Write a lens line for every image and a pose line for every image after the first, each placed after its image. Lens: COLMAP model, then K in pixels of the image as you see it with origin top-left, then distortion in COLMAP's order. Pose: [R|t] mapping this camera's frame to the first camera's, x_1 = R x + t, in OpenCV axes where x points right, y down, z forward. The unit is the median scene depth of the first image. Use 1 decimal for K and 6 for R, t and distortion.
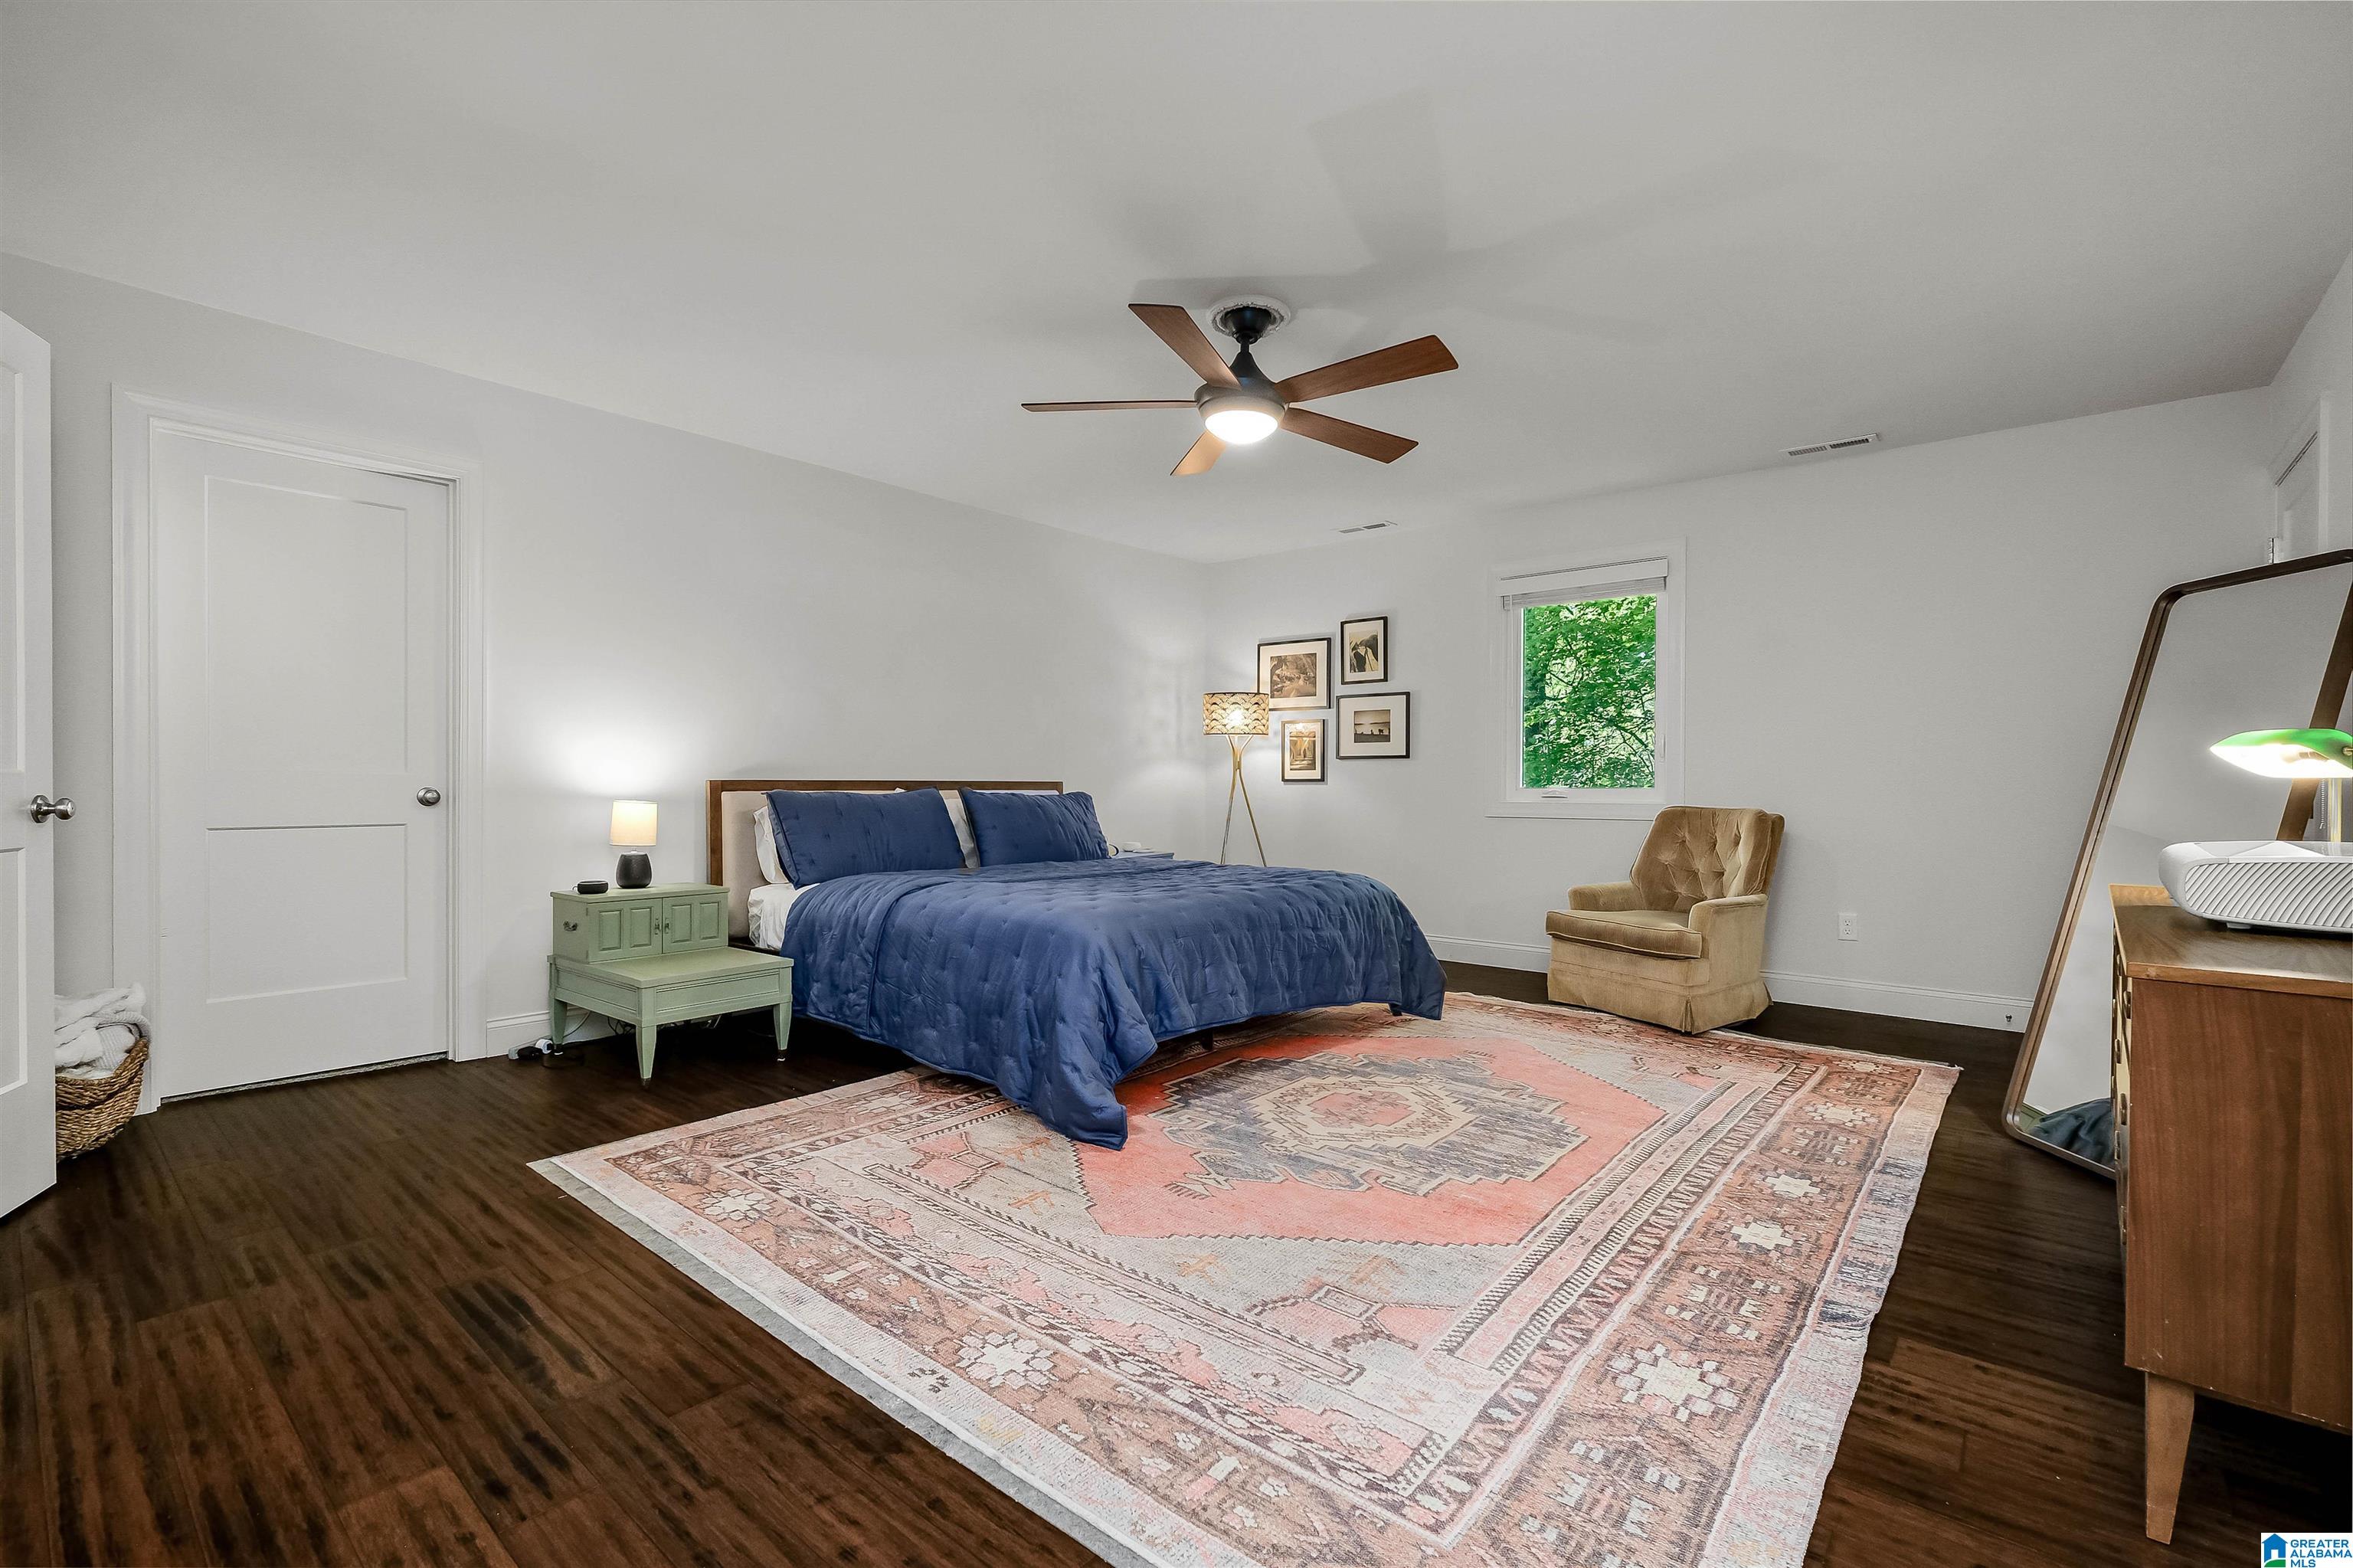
lens RADIAL K [[1033.2, 0, 1170.7], [0, 1033.2, 786.6], [0, 0, 1]] dist [-0.005791, 0.001458]
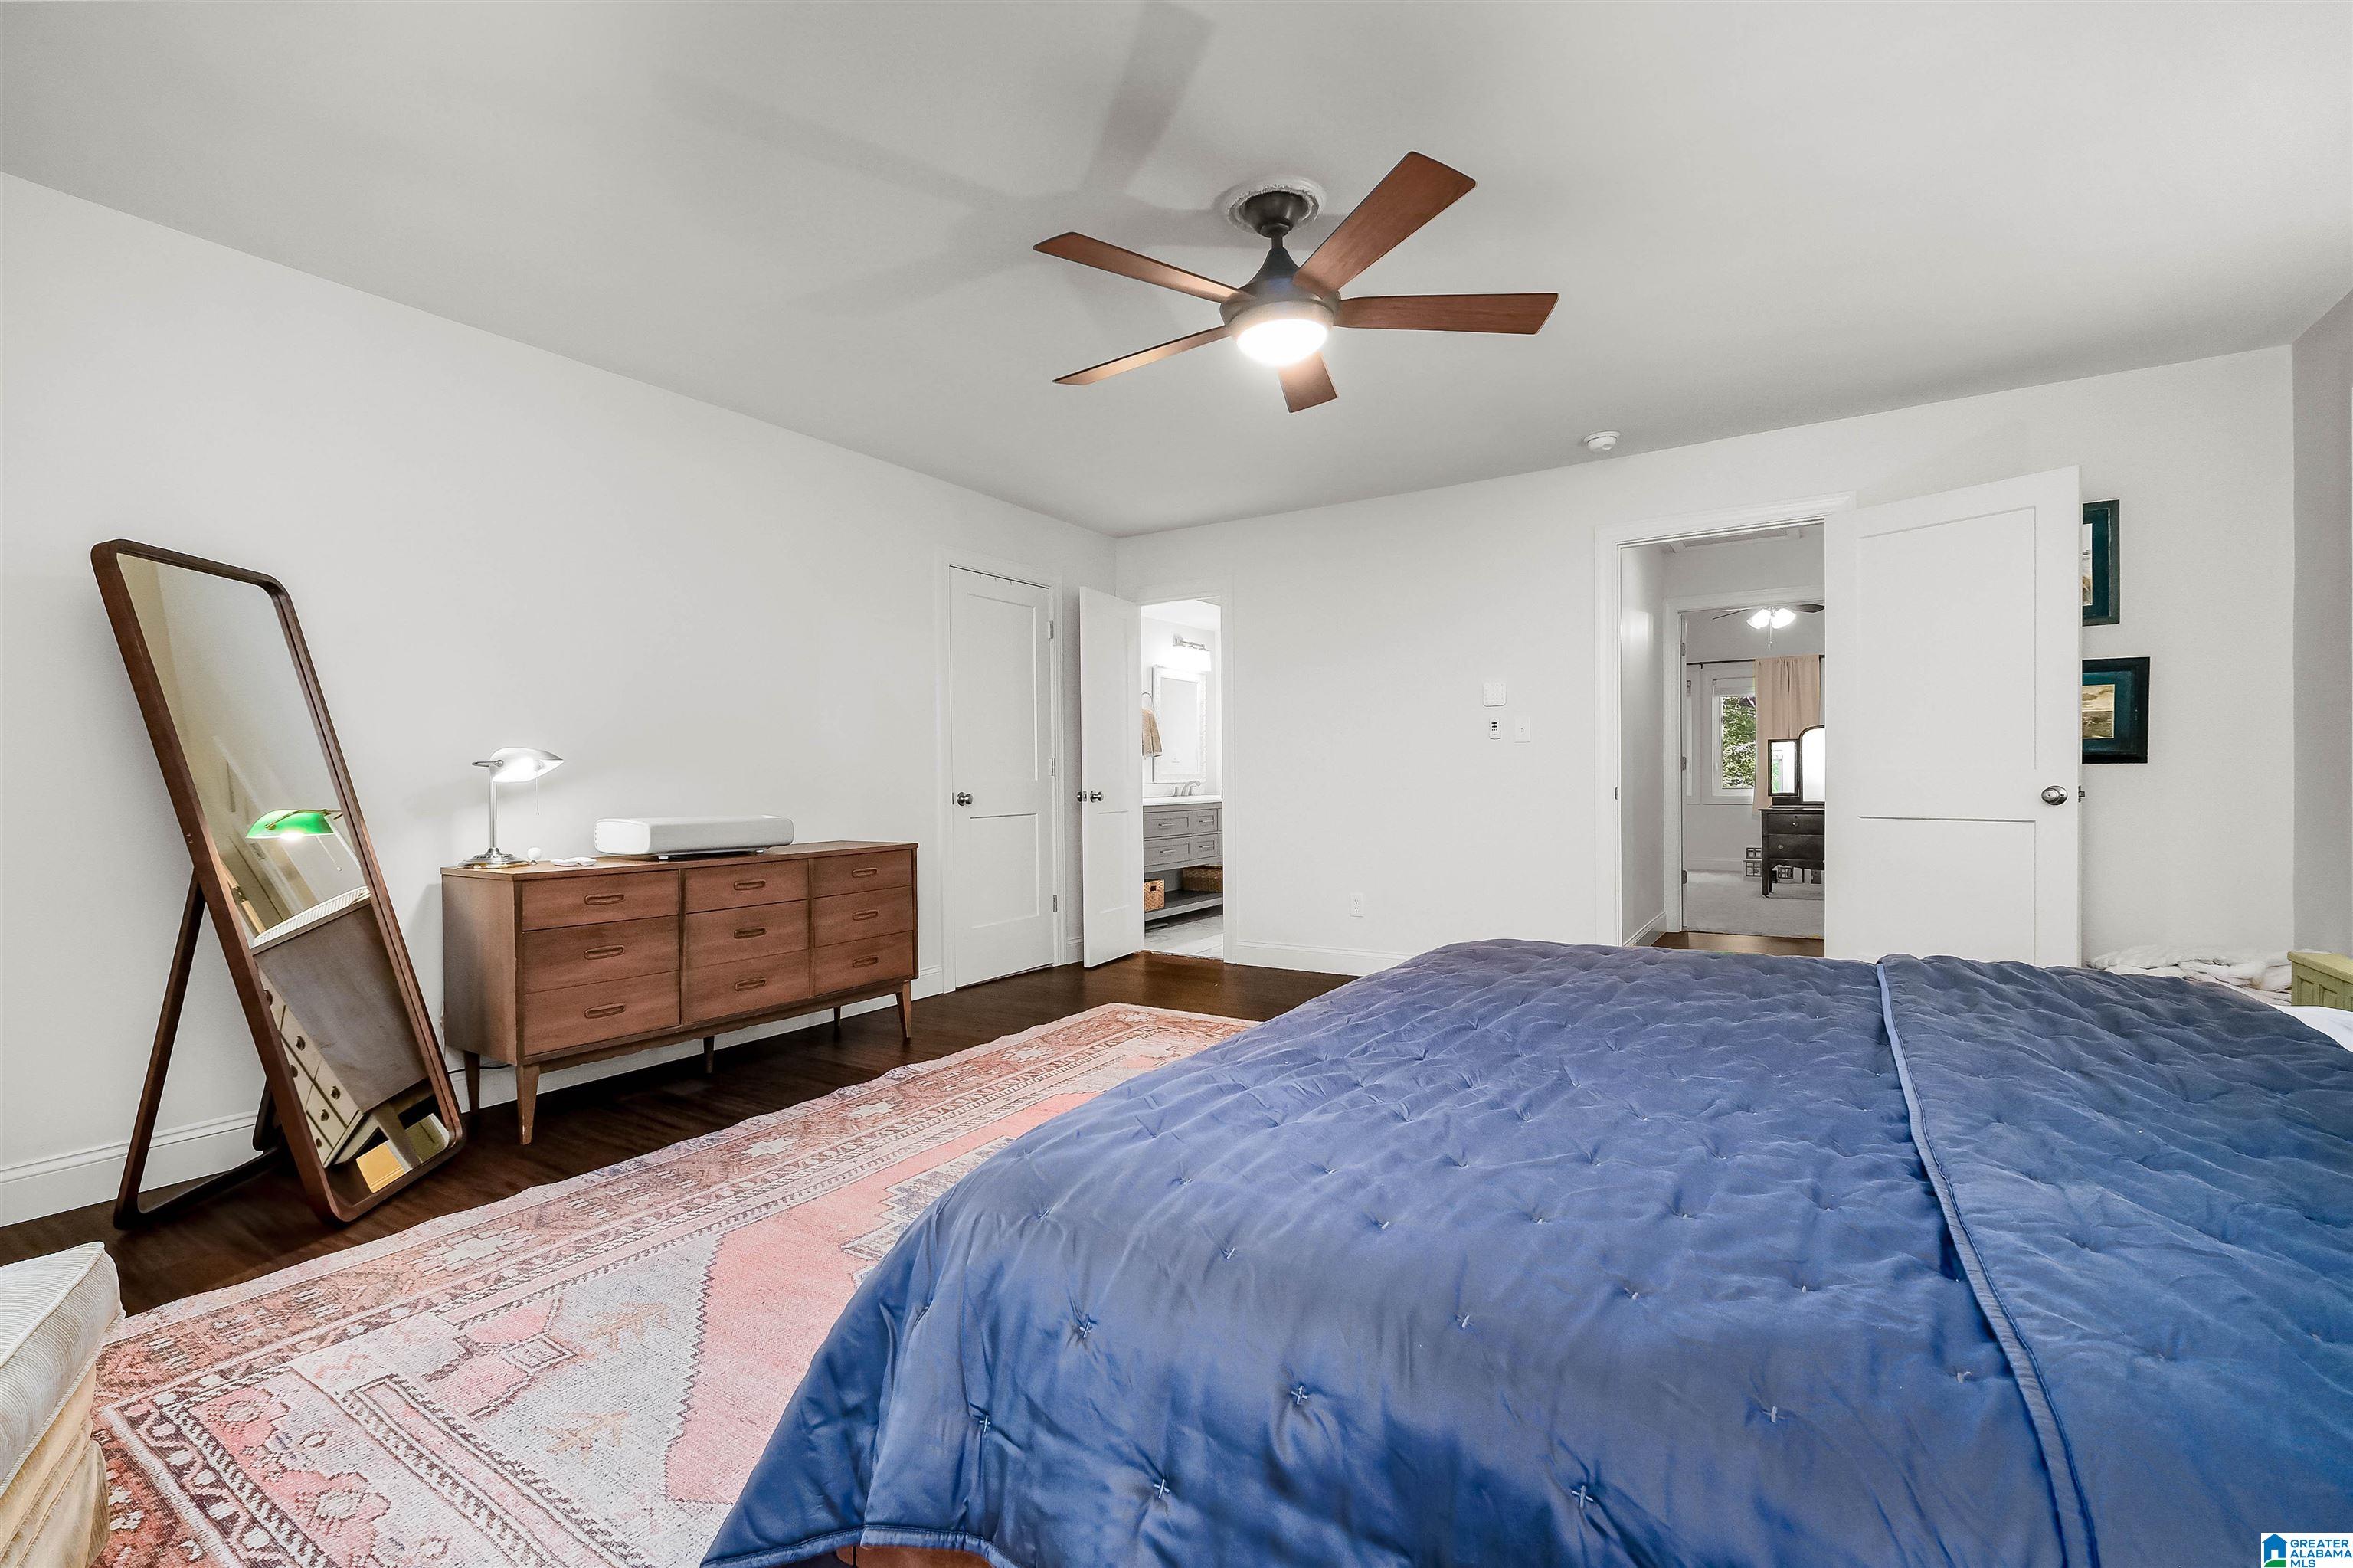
lens RADIAL K [[1033.2, 0, 1173.7], [0, 1033.2, 787.1], [0, 0, 1]] dist [-0.005791, 0.001458]
pose [[-0.989873, 0.006476, -0.141811, 0.264072], [0.005285, 0.999948, 0.008773, -0.005982], [0.141860, 0.007935, -0.989855, 1.744510]]
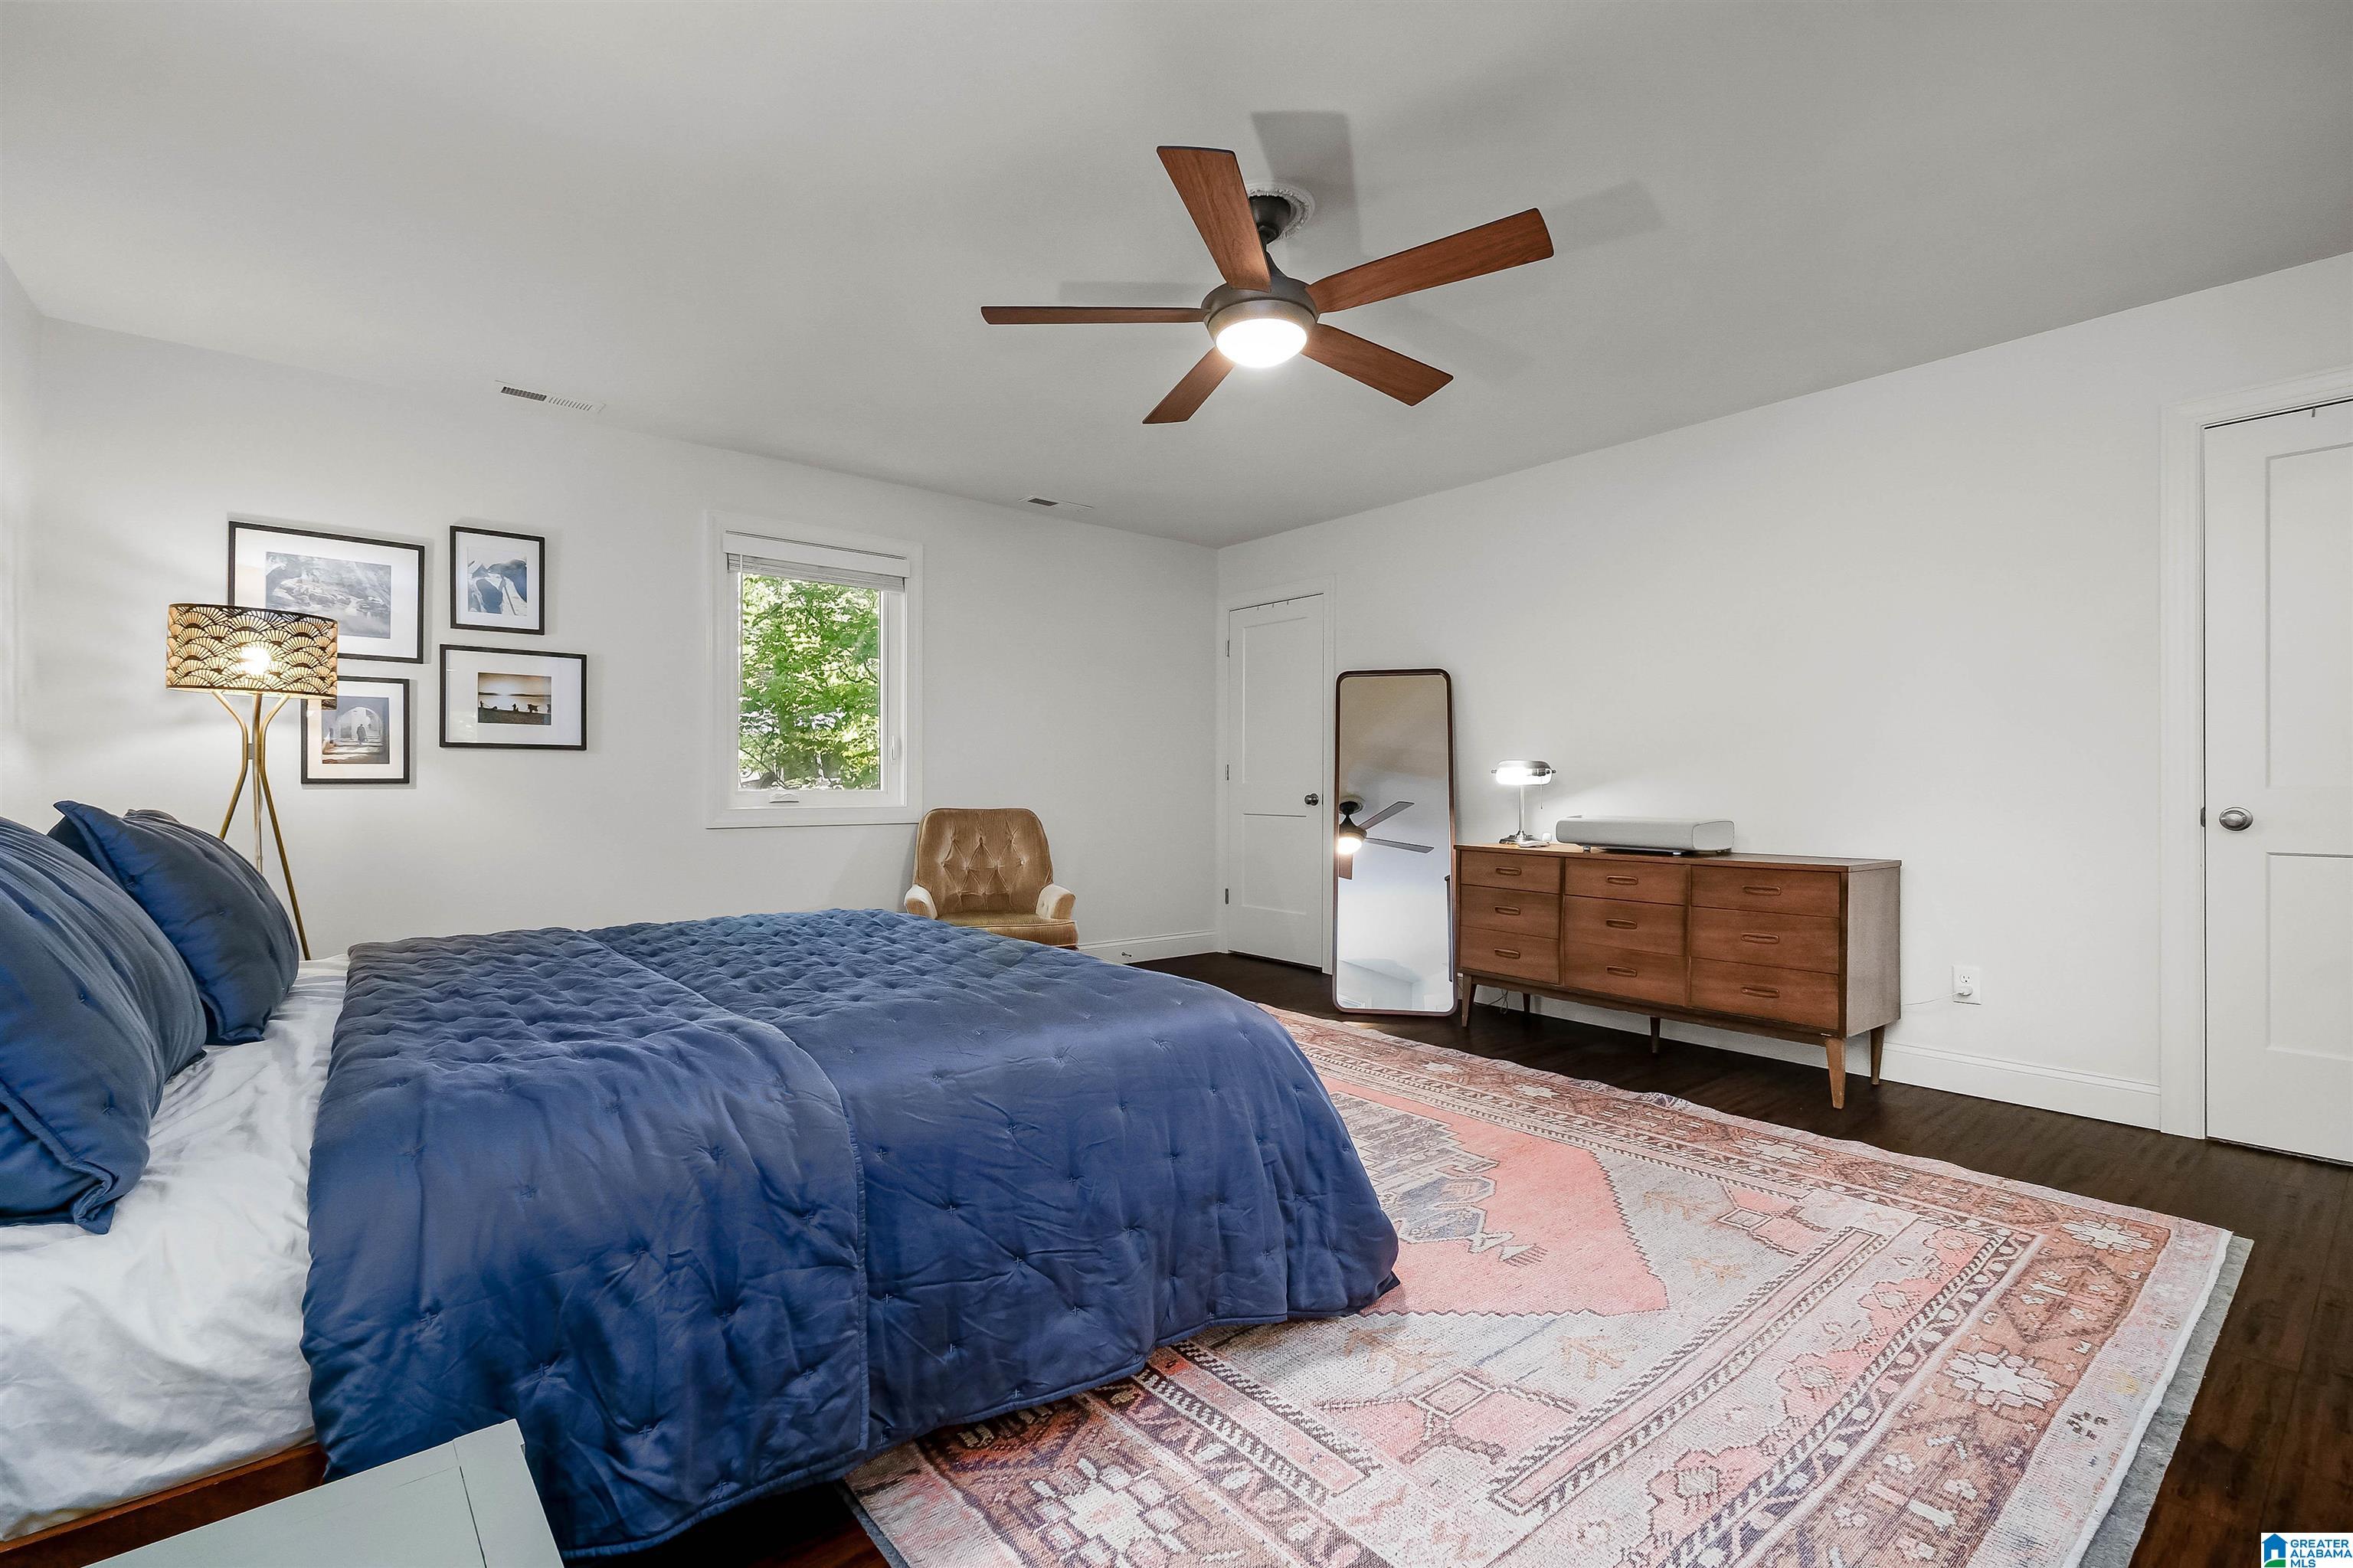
lens RADIAL K [[1033.2, 0, 1169.6], [0, 1033.2, 779.4], [0, 0, 1]] dist [-0.005791, 0.001458]
pose [[0.180989, 0.001408, 0.983484, -0.715919], [0.000822, 0.999998, -0.001583, -0.011000], [-0.983485, 0.001095, 0.180987, 0.898998]]
